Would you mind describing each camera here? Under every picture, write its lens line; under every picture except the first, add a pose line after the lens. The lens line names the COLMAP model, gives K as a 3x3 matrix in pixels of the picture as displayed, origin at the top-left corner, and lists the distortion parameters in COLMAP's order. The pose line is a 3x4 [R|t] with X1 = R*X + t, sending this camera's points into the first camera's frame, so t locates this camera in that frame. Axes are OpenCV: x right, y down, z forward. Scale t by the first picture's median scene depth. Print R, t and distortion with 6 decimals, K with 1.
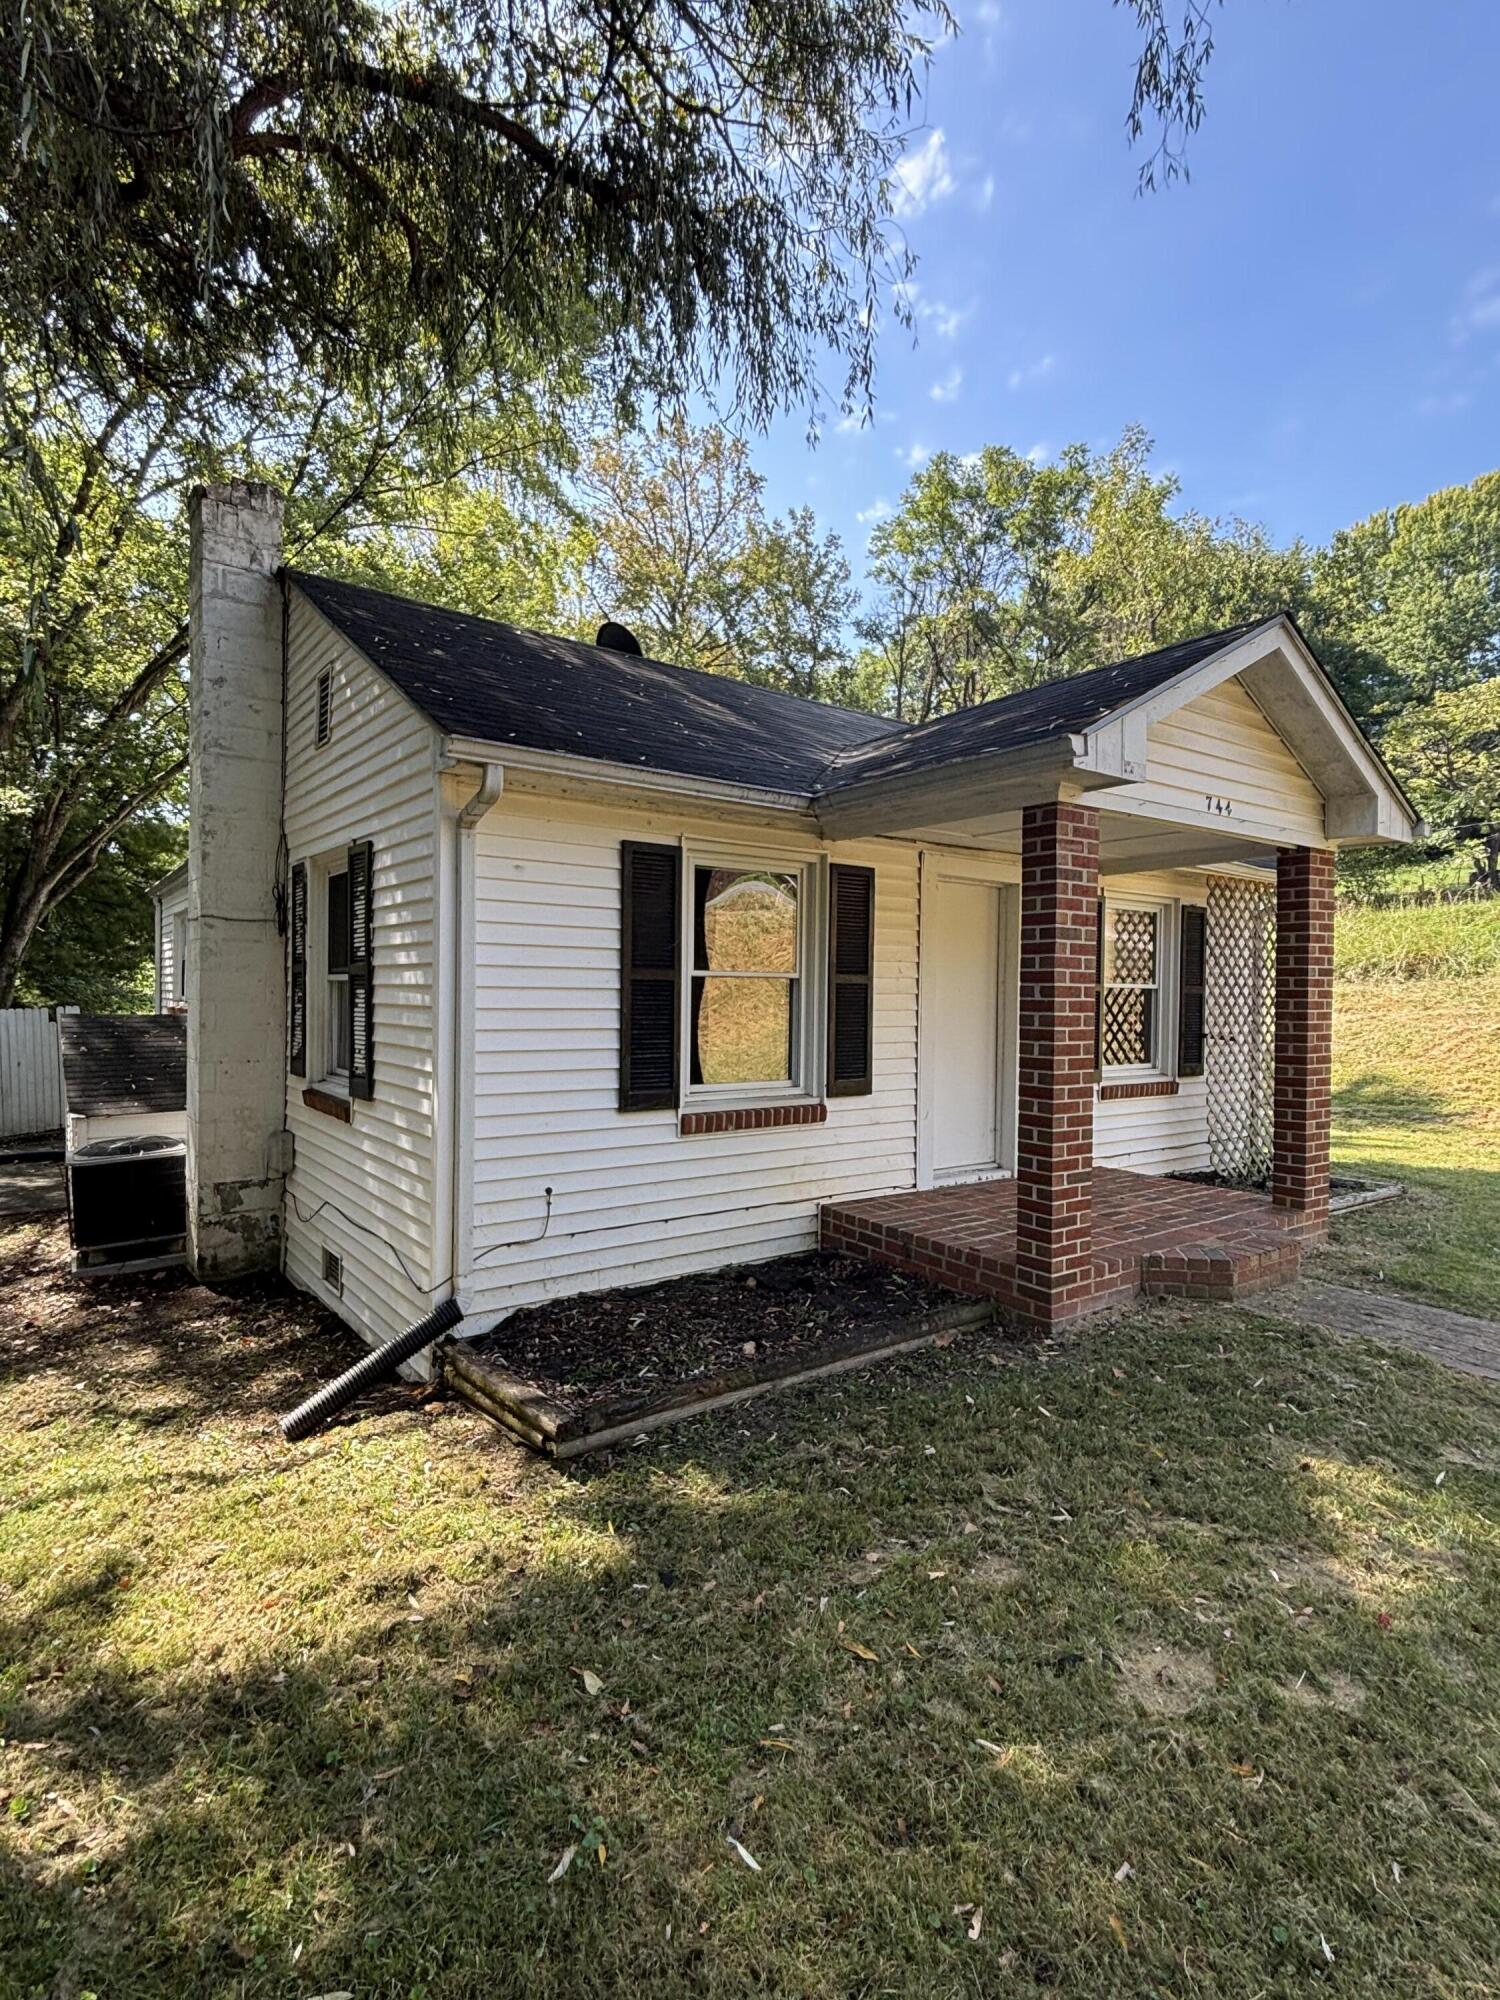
lens RADIAL K [[1009.6, 0, 746.8], [0, 1009.6, 1000.8], [0, 0, 1]] dist [-0.007069, 0.000353]
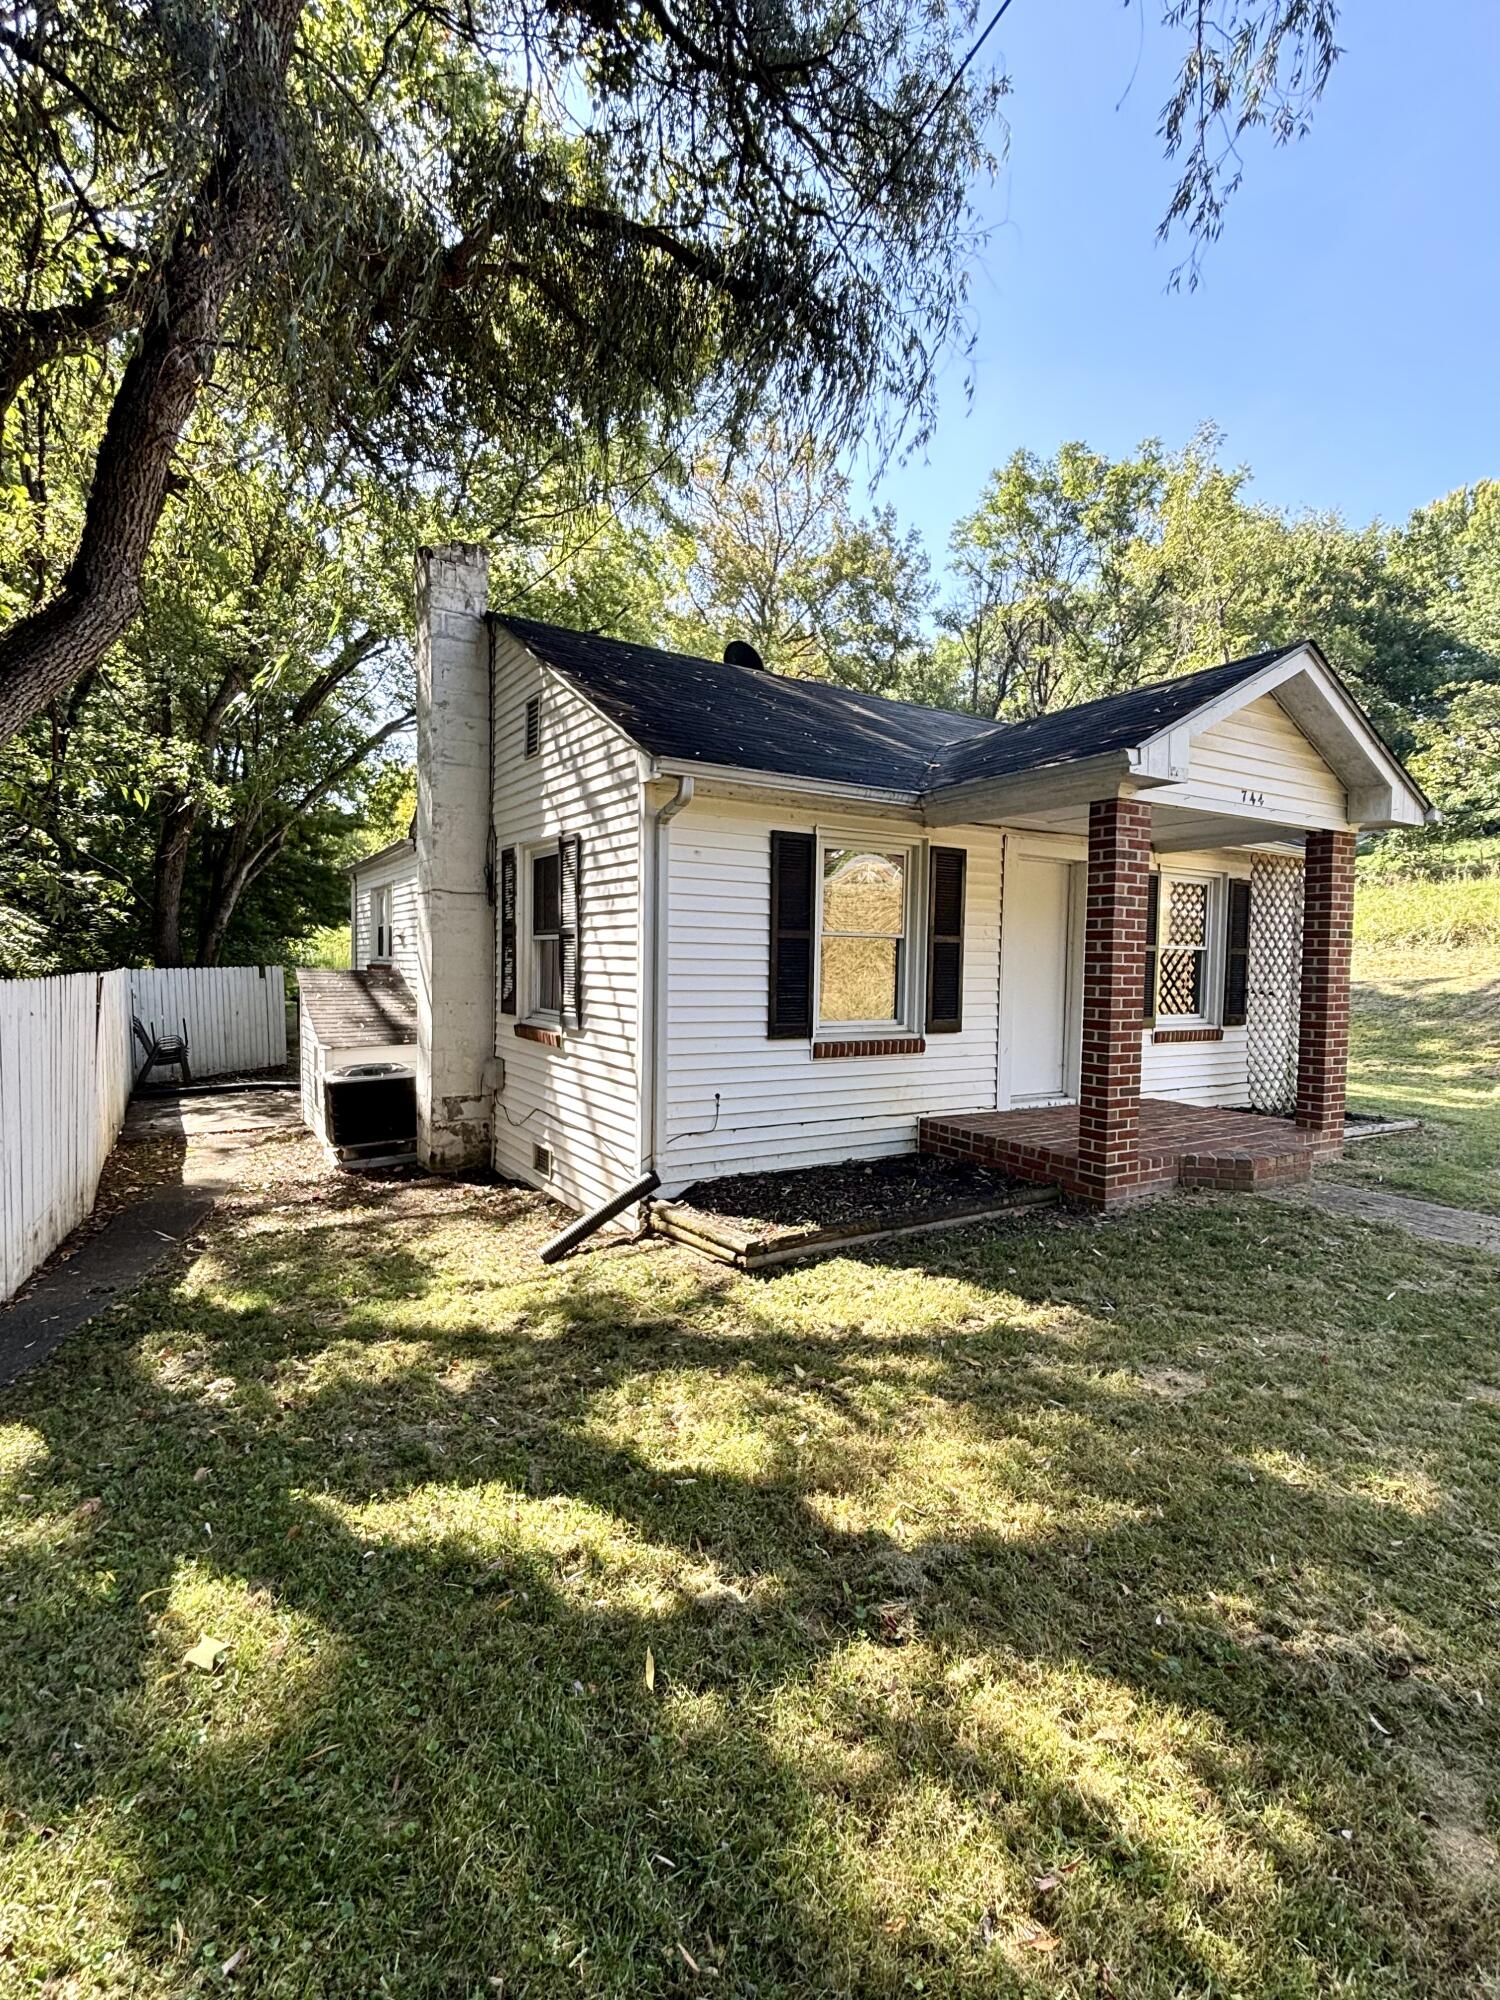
lens RADIAL K [[942.4, 0, 742.6], [0, 942.4, 1000.8], [0, 0, 1]] dist [-0.003534, -0.003669]
pose [[0.996293, 0.007939, -0.085655, -0.044138], [-0.005023, 0.999402, 0.034200, 0.014988], [0.085875, -0.033643, 0.995738, -0.172040]]
